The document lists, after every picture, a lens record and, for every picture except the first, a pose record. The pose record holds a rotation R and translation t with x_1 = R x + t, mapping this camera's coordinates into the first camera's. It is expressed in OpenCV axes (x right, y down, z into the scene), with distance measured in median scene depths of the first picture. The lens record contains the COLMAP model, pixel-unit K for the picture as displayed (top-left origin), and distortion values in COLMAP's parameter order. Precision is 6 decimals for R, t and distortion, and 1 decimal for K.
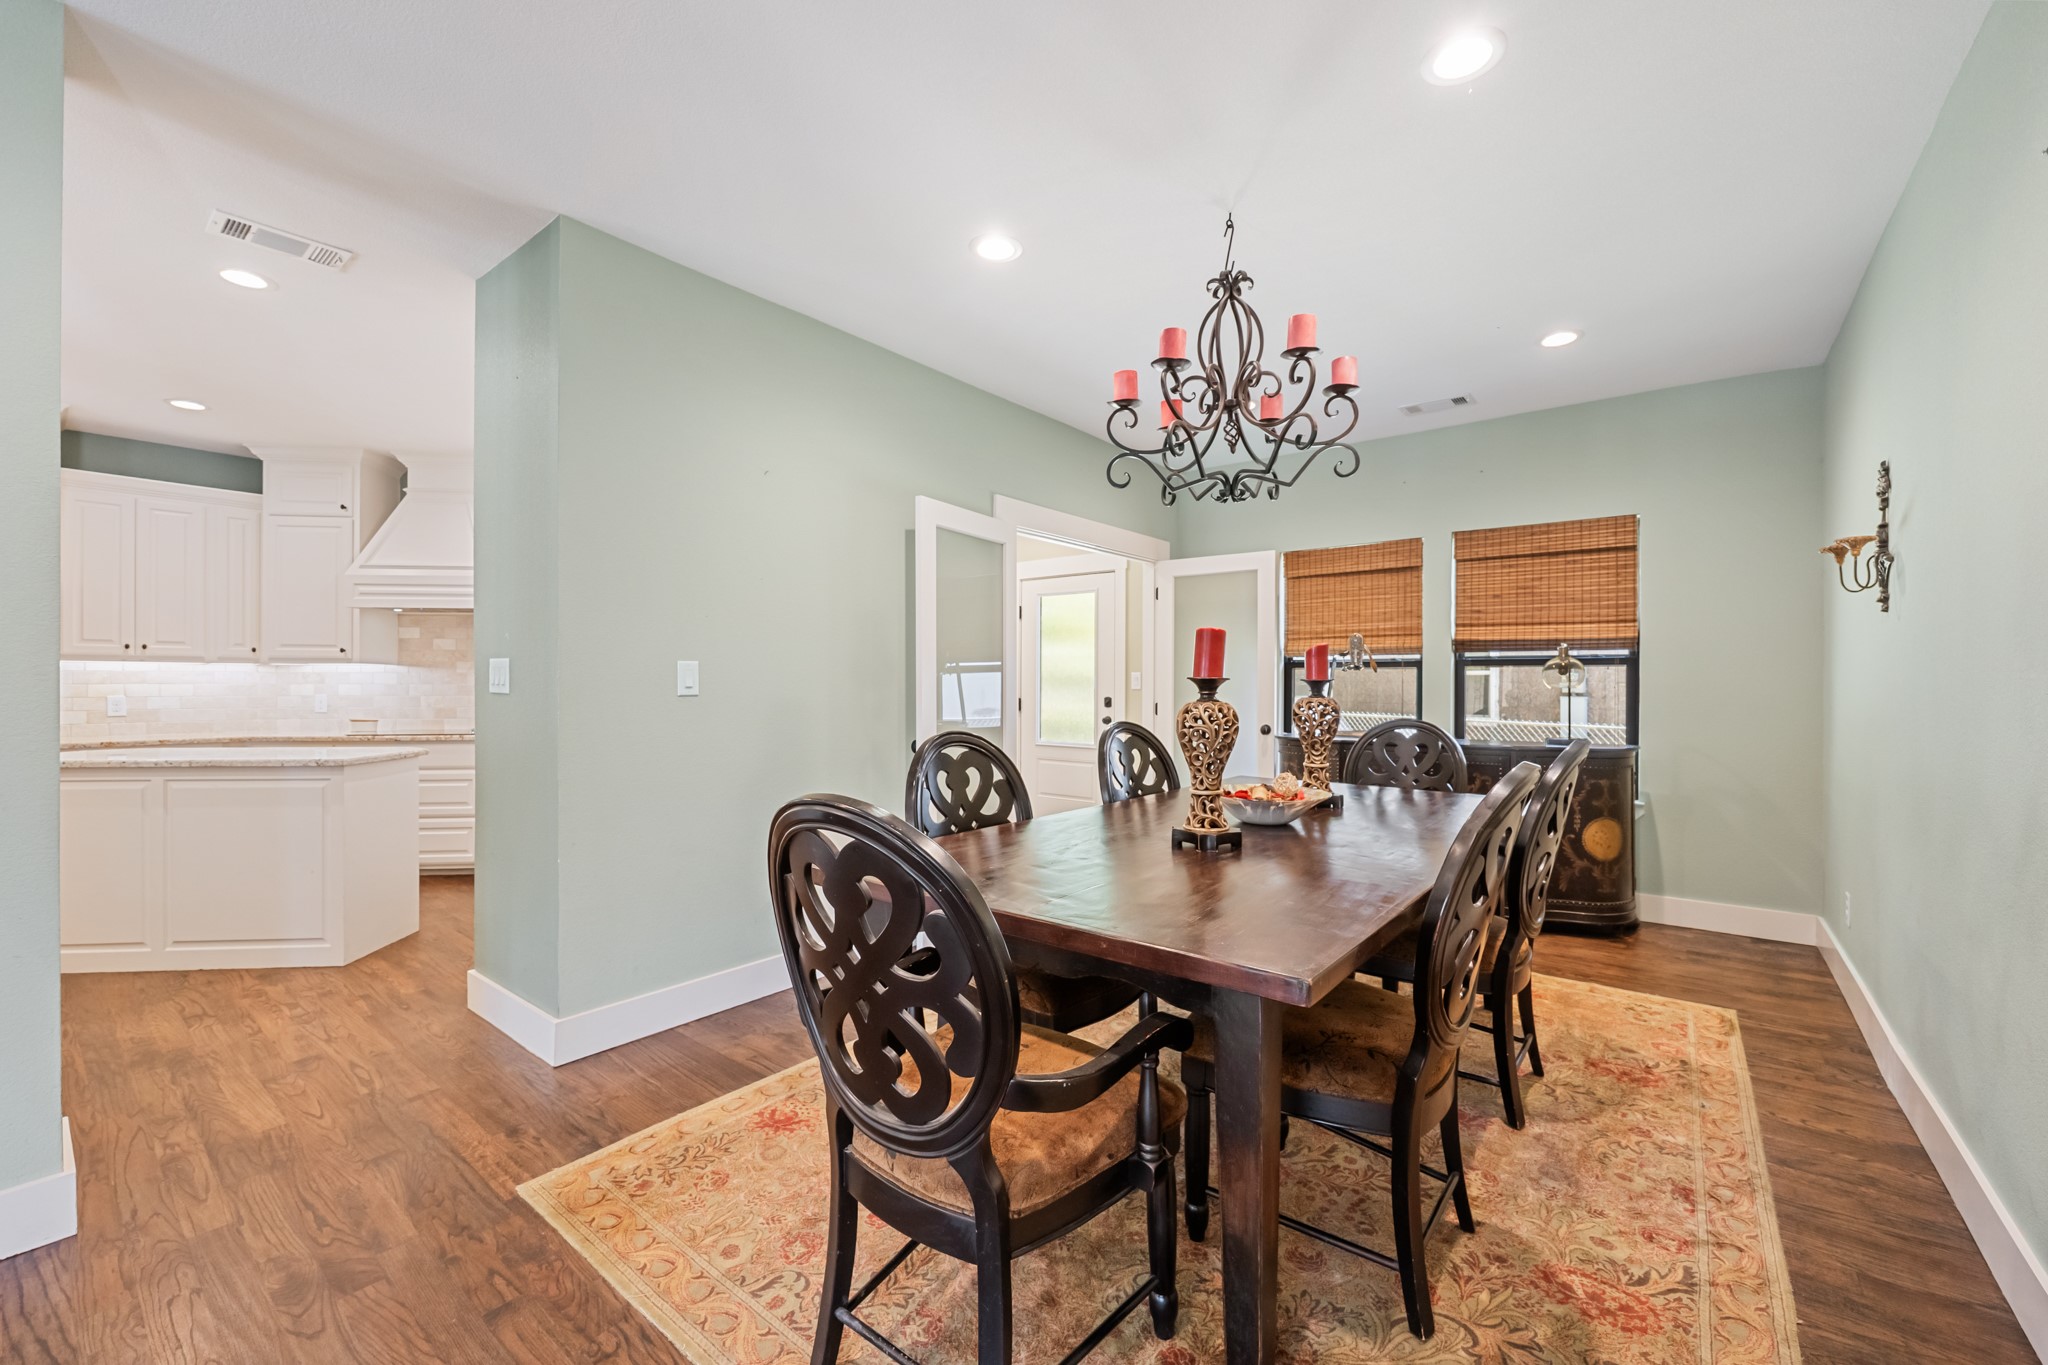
lens RADIAL K [[828.1, 0, 1037.8], [0, 828.1, 680.8], [0, 0, 1]] dist [-0.001588, -0.000081]
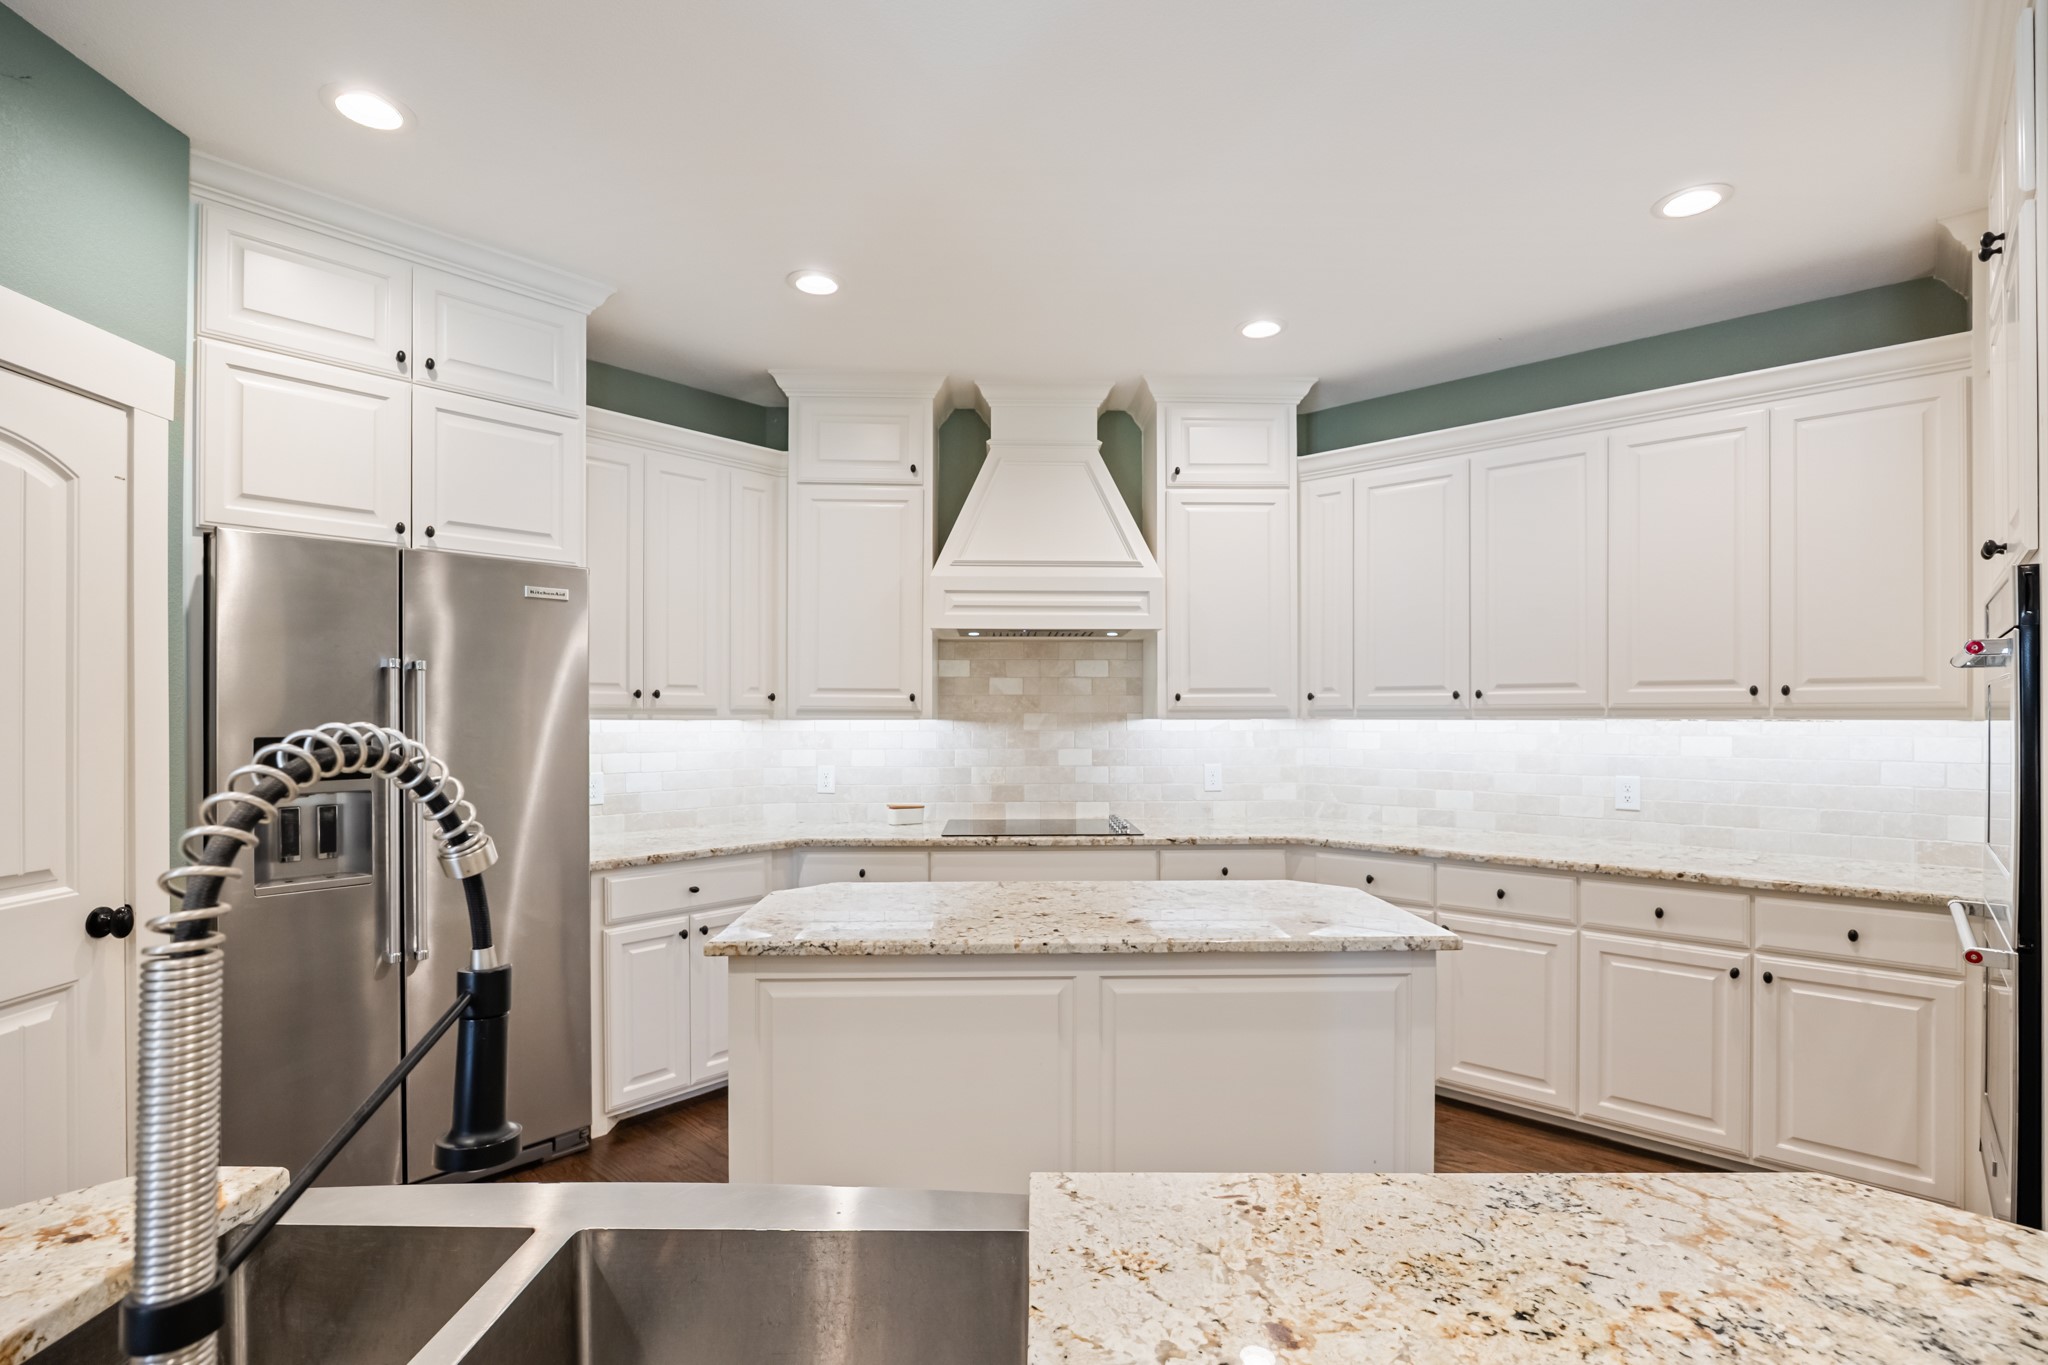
lens RADIAL K [[960.4, 0, 1029.0], [0, 960.4, 710.2], [0, 0, 1]] dist [-0.015469, -0.000245]
pose [[0.997702, -0.001999, -0.067731, -0.856476], [0.001845, 0.999996, -0.002346, -0.031318], [0.067735, 0.002215, 0.997701, 0.342146]]
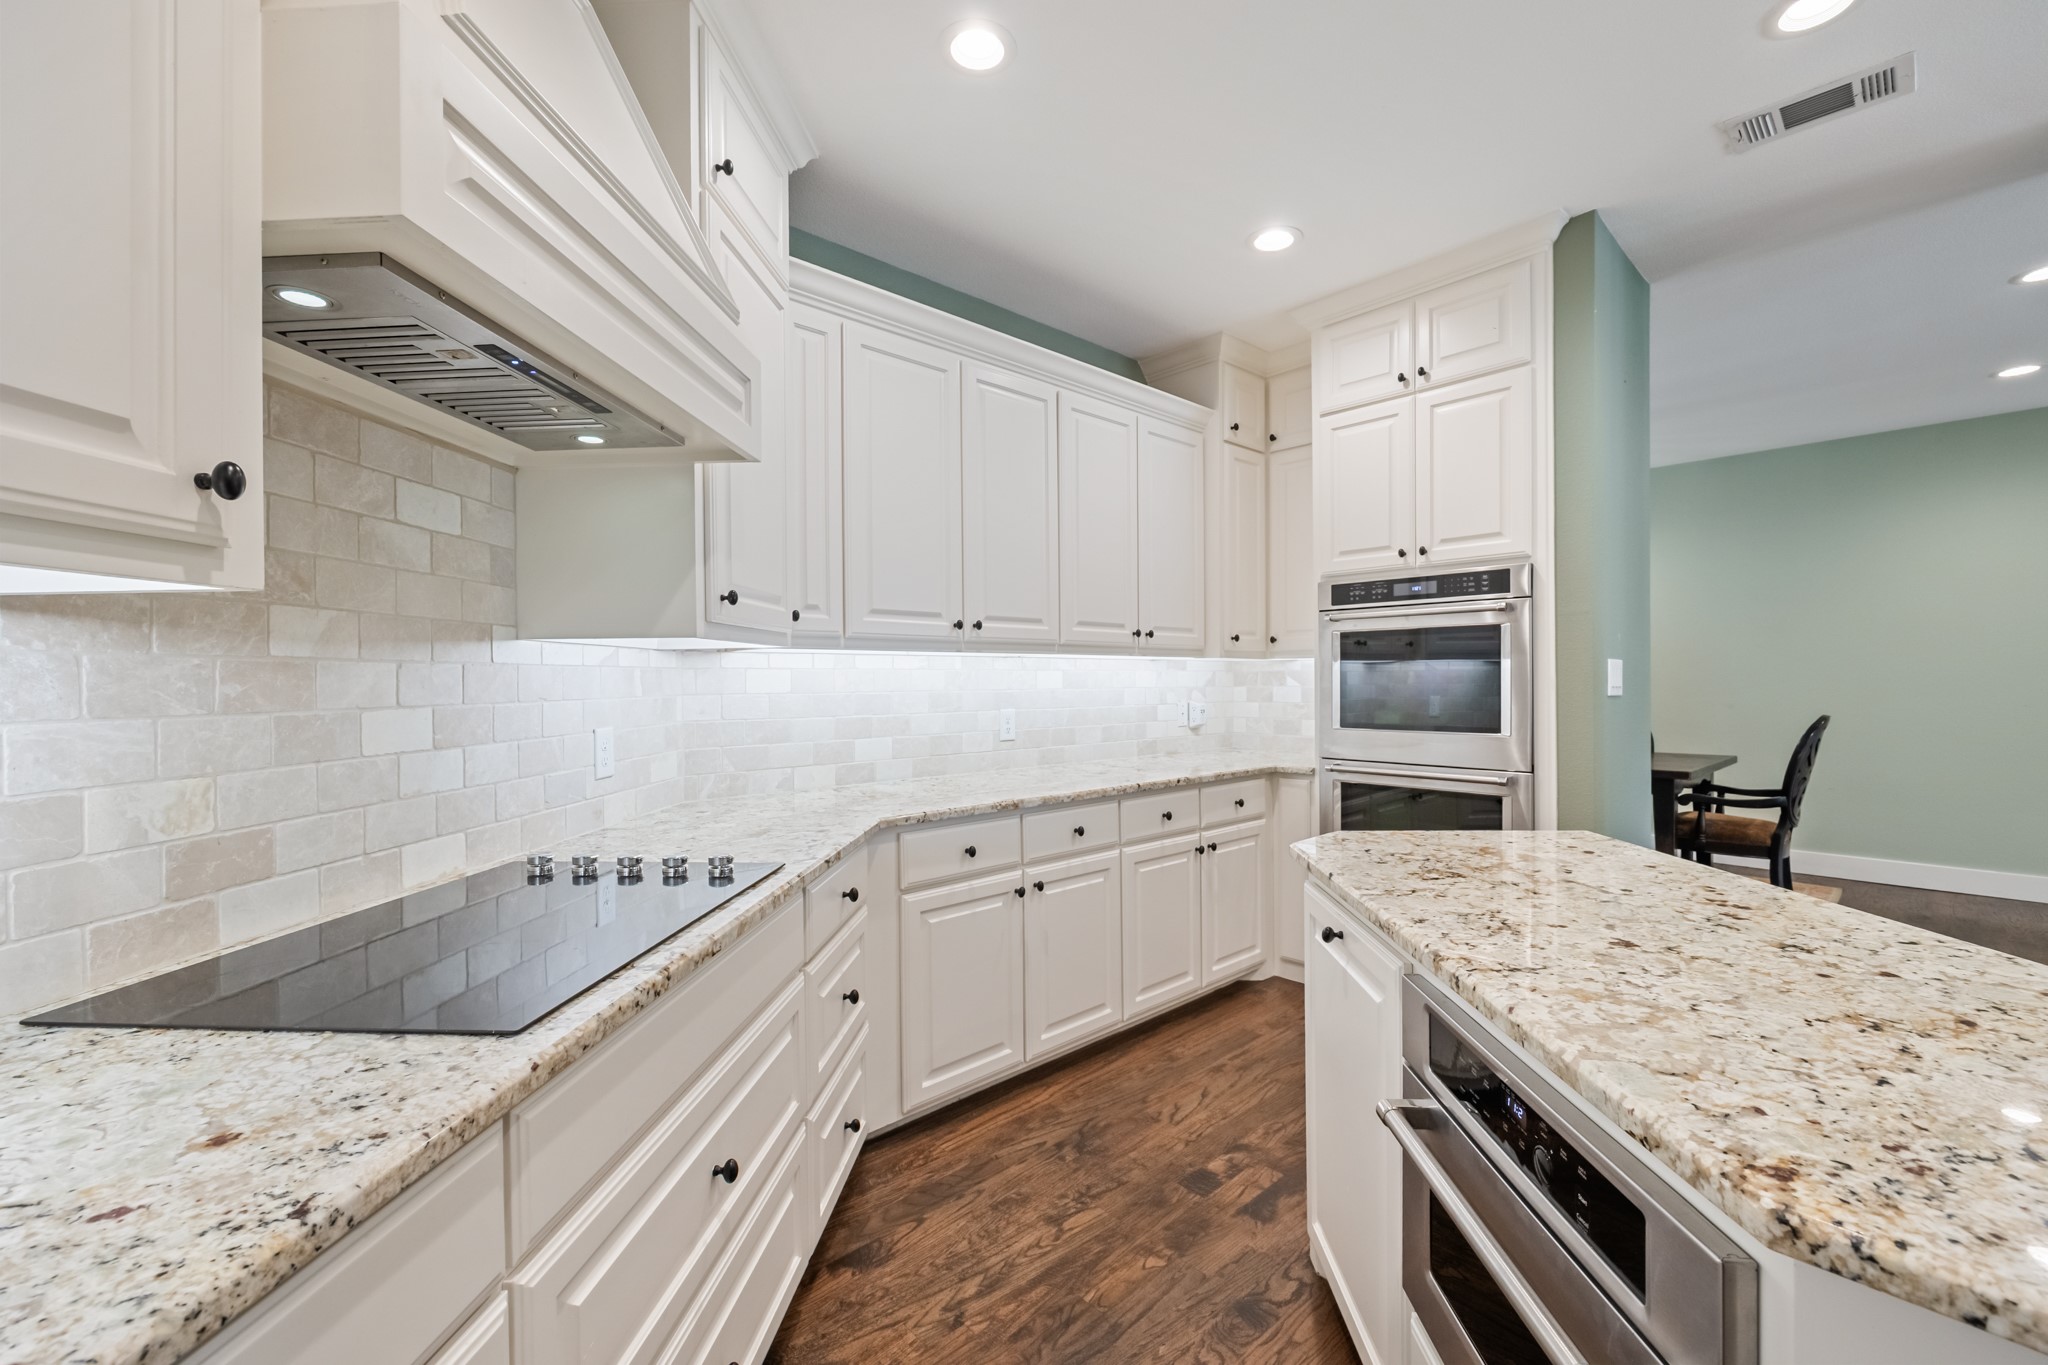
lens RADIAL K [[837.5, 0, 1032.1], [0, 837.5, 682.5], [0, 0, 1]] dist [0.000009, -0.000047]
pose [[0.161455, -0.005549, 0.986864, -1.161055], [0.003474, 0.999981, 0.005054, -0.005095], [-0.986874, 0.002613, 0.161471, 1.029041]]
